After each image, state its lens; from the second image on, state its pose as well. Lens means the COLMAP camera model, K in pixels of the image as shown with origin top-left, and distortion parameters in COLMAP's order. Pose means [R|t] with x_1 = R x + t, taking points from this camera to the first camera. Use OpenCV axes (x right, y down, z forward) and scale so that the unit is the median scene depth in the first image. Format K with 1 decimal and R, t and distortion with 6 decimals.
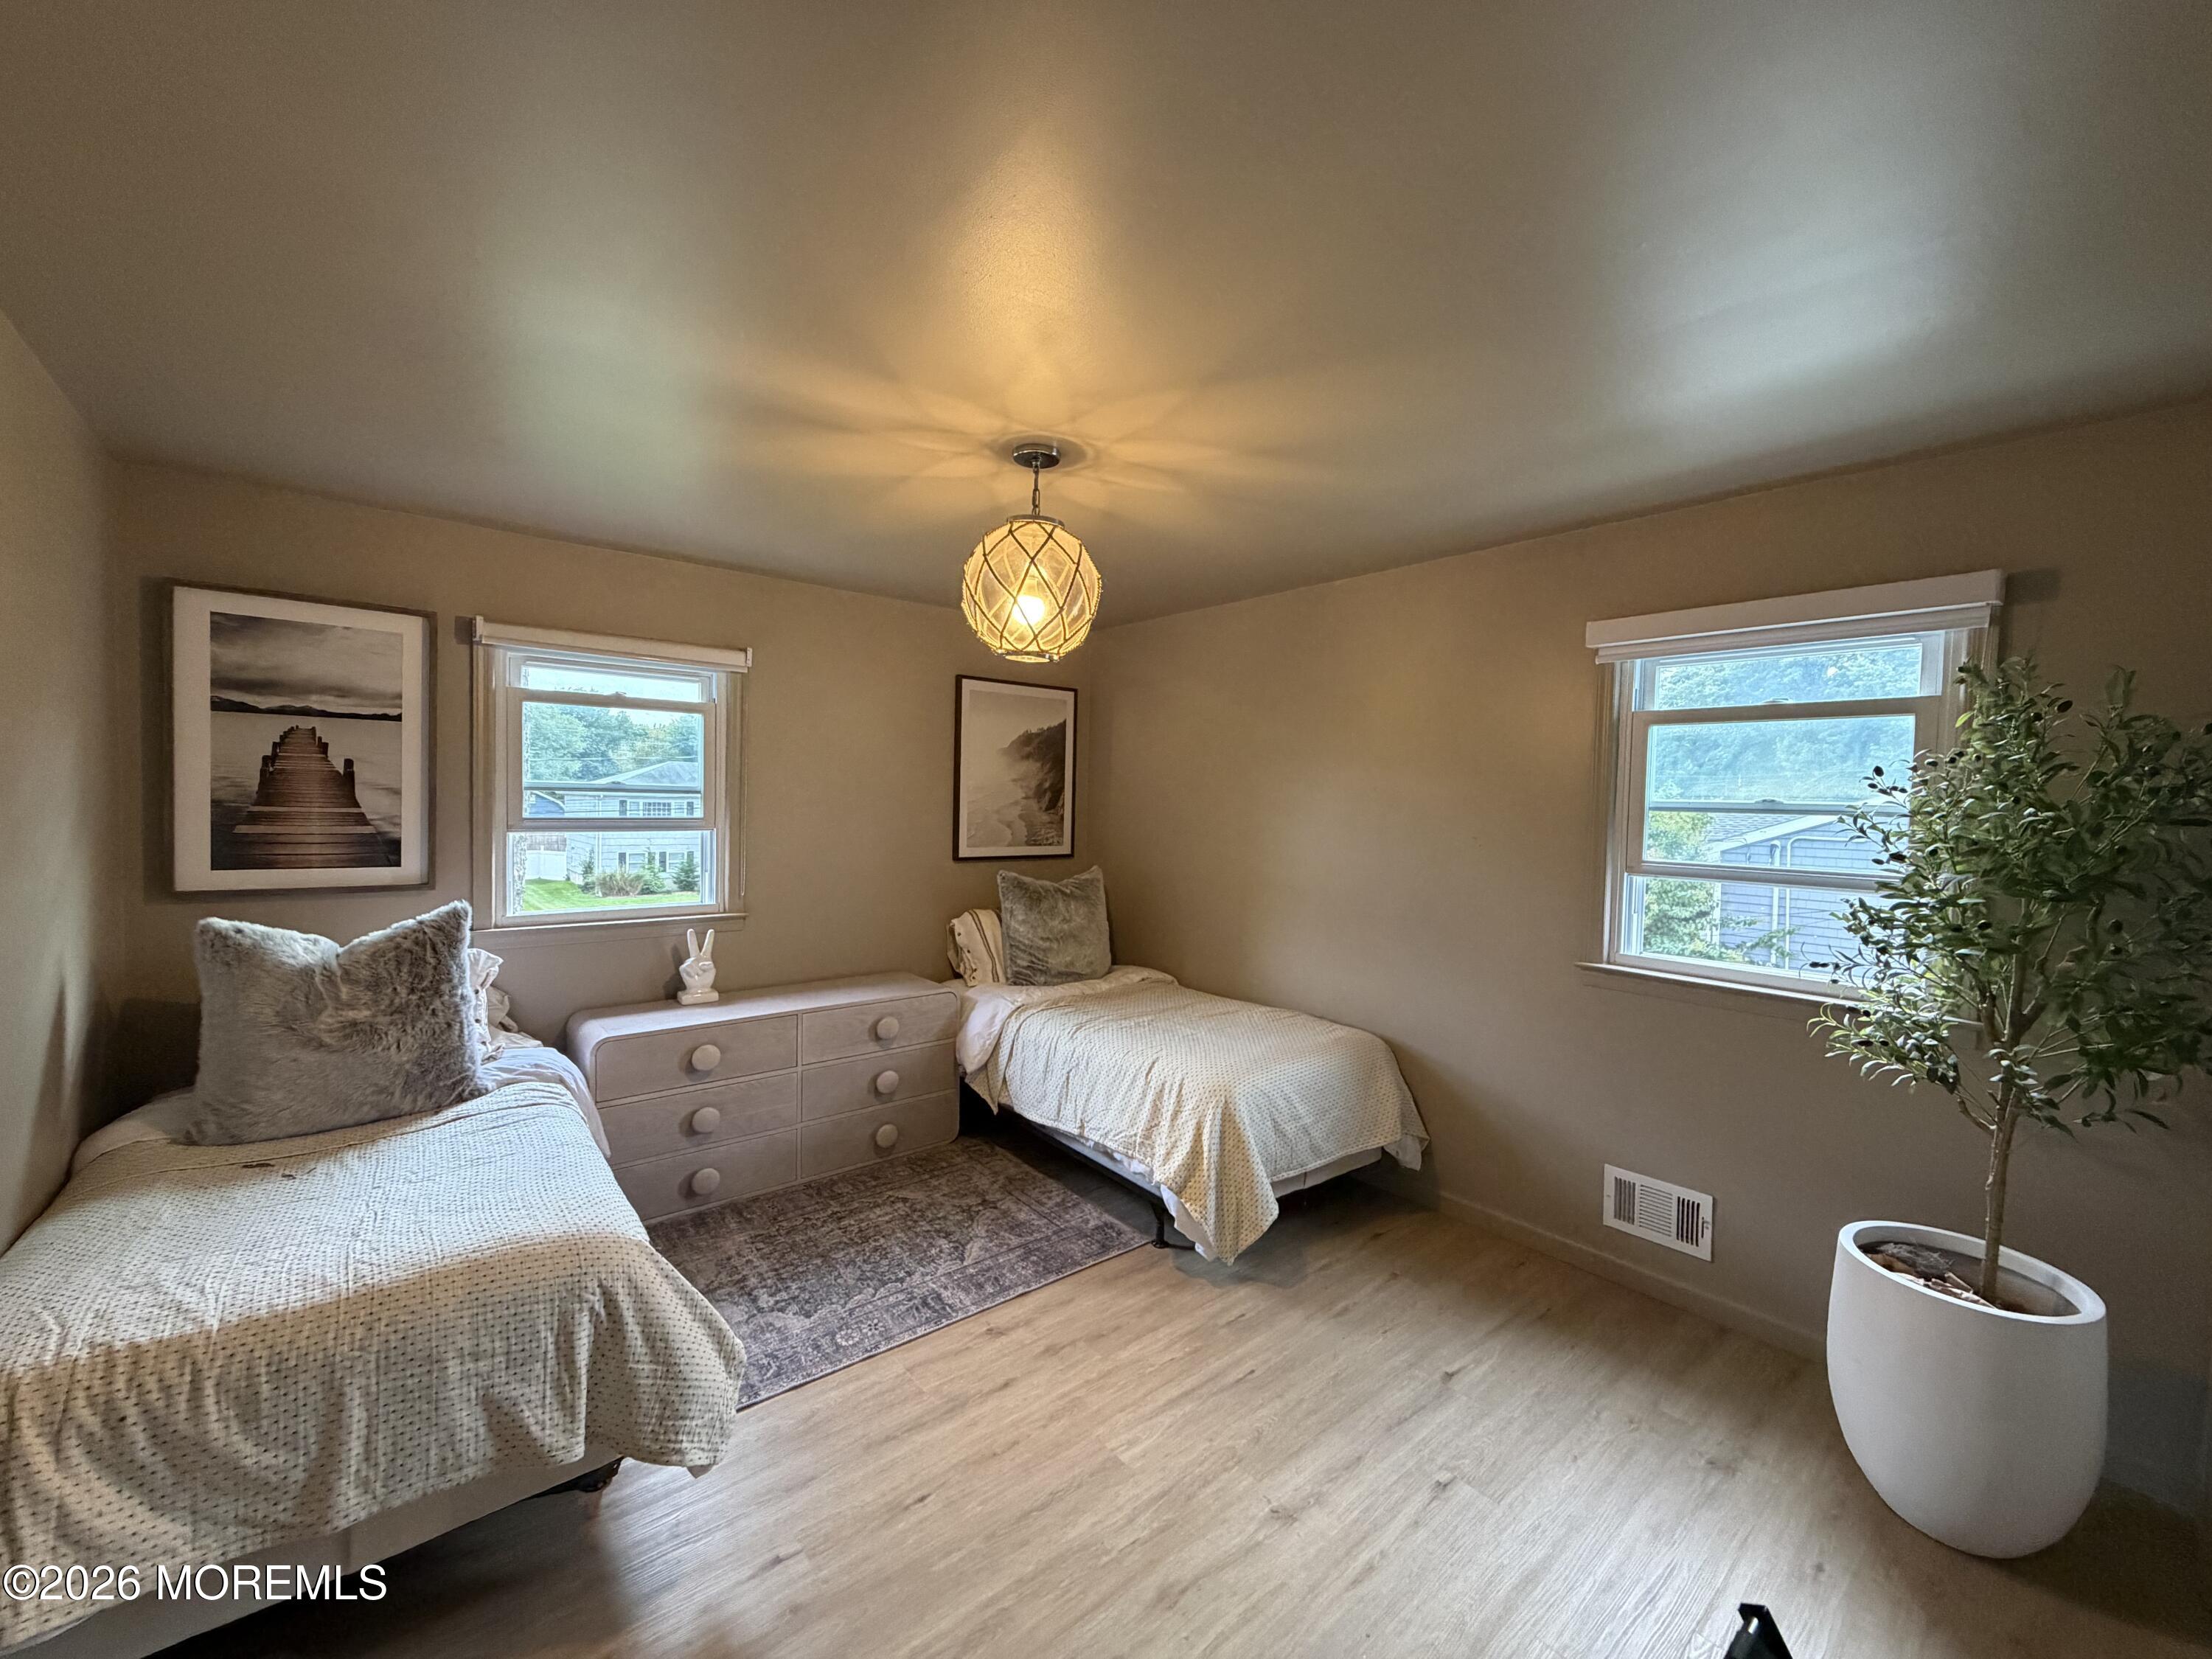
lens RADIAL K [[881.5, 0, 1107.4], [0, 881.5, 828.0], [0, 0, 1]] dist [0.002544, -0.000095]
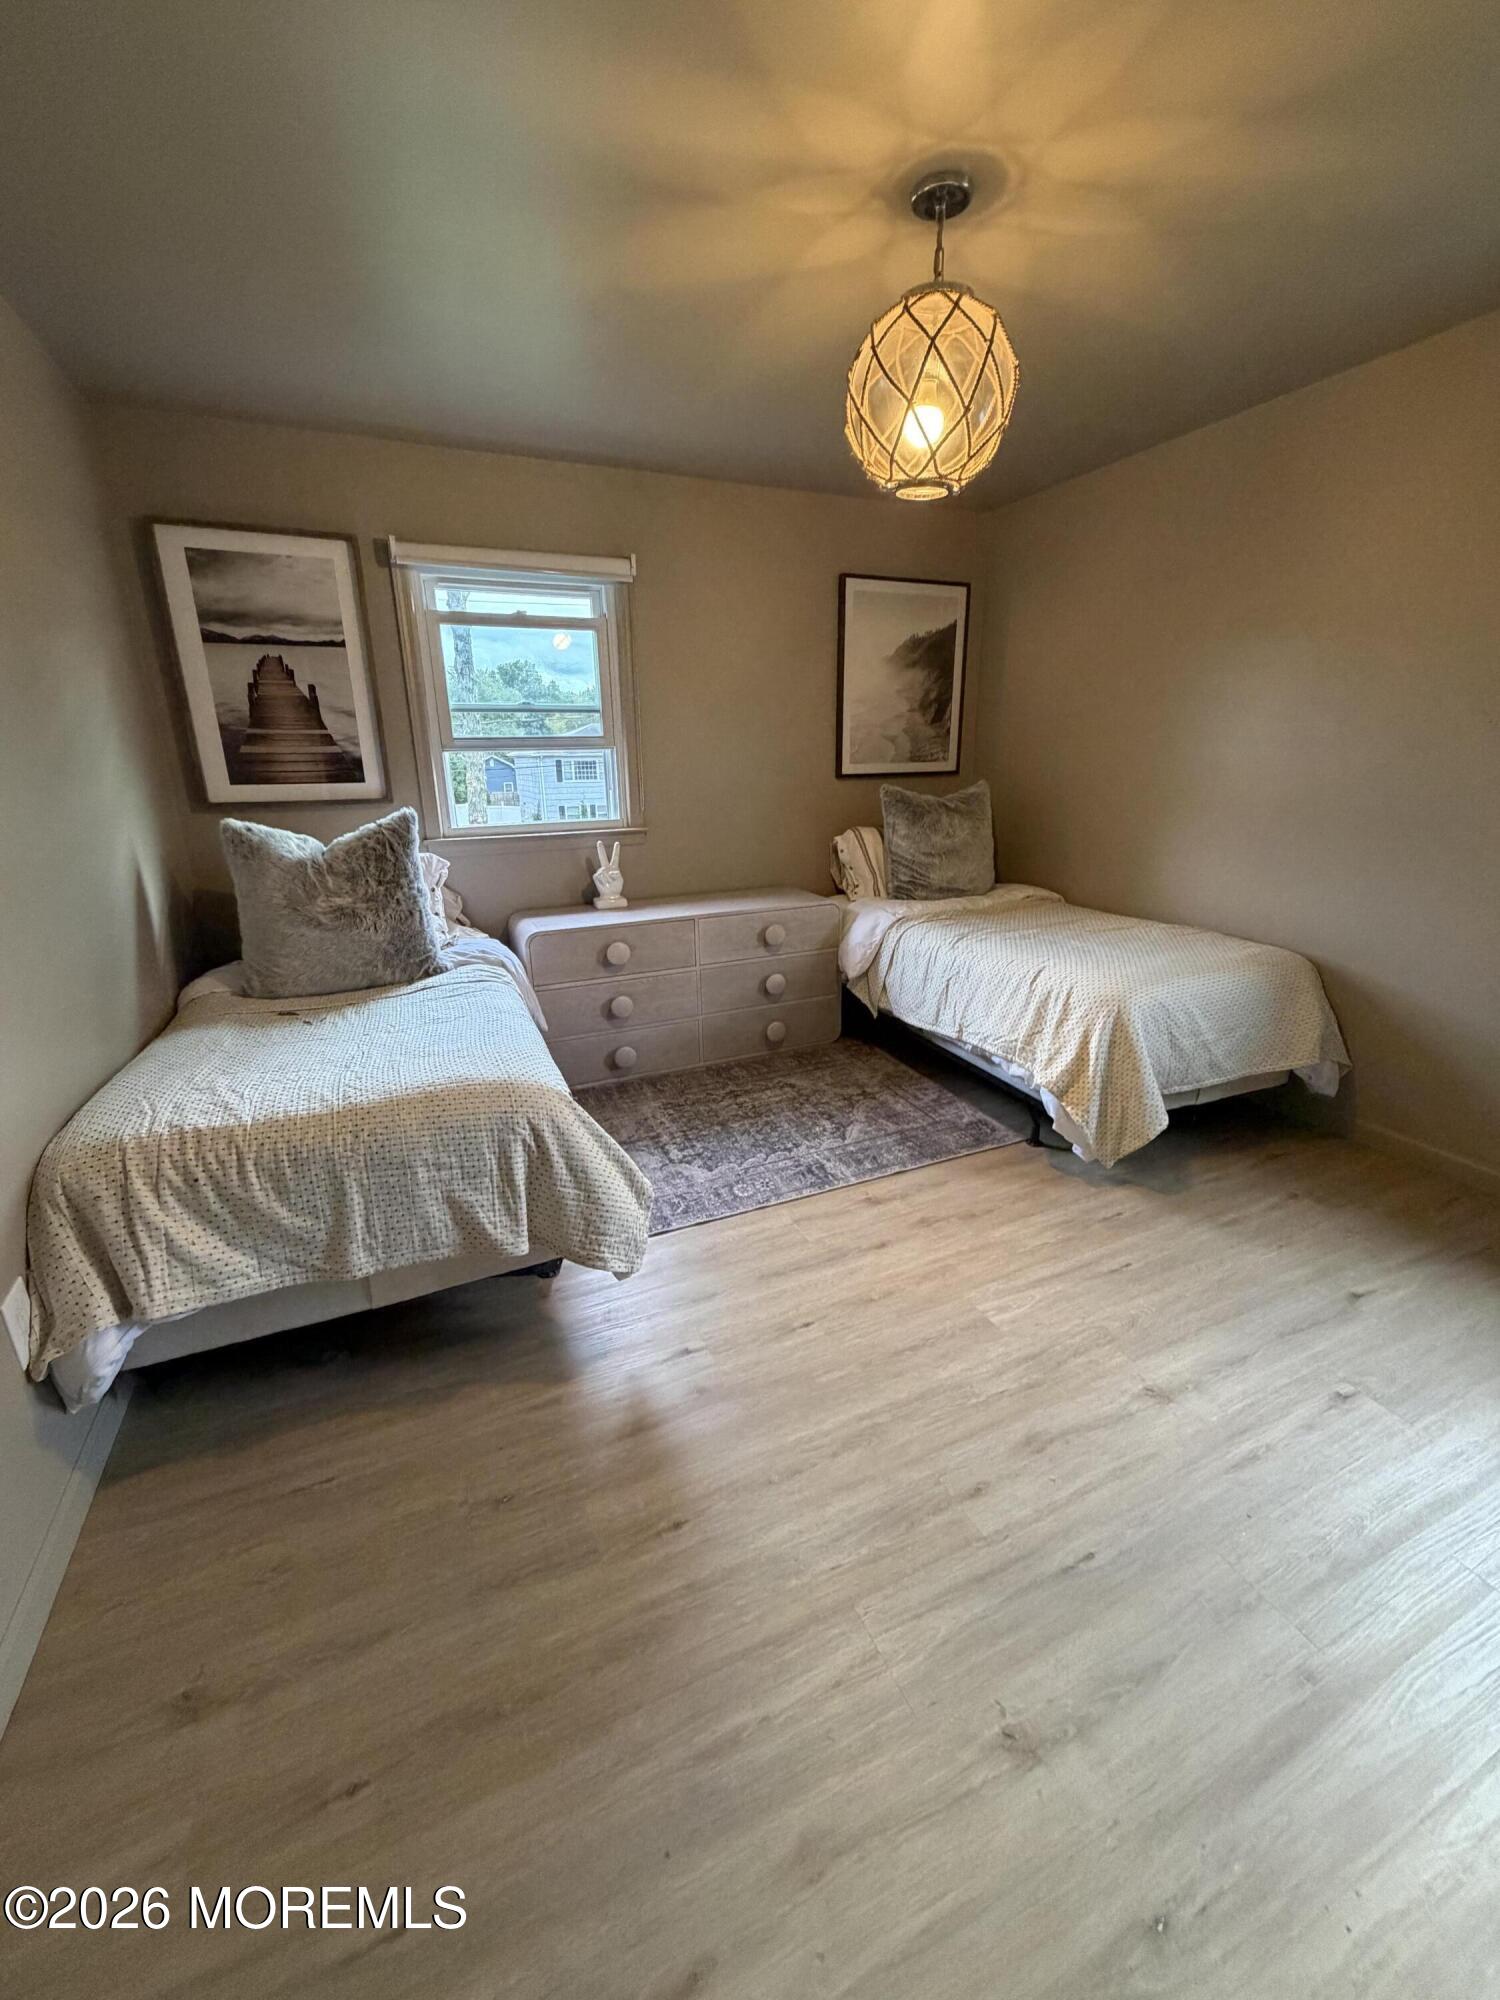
lens RADIAL K [[797.0, 0, 758.4], [0, 797.0, 998.7], [0, 0, 1]] dist [0.002544, -0.000095]
pose [[0.963897, 0.046488, -0.262187, -0.017819], [0.024249, 0.965226, 0.260291, 0.074221], [0.265170, -0.257252, 0.929250, 0.117062]]
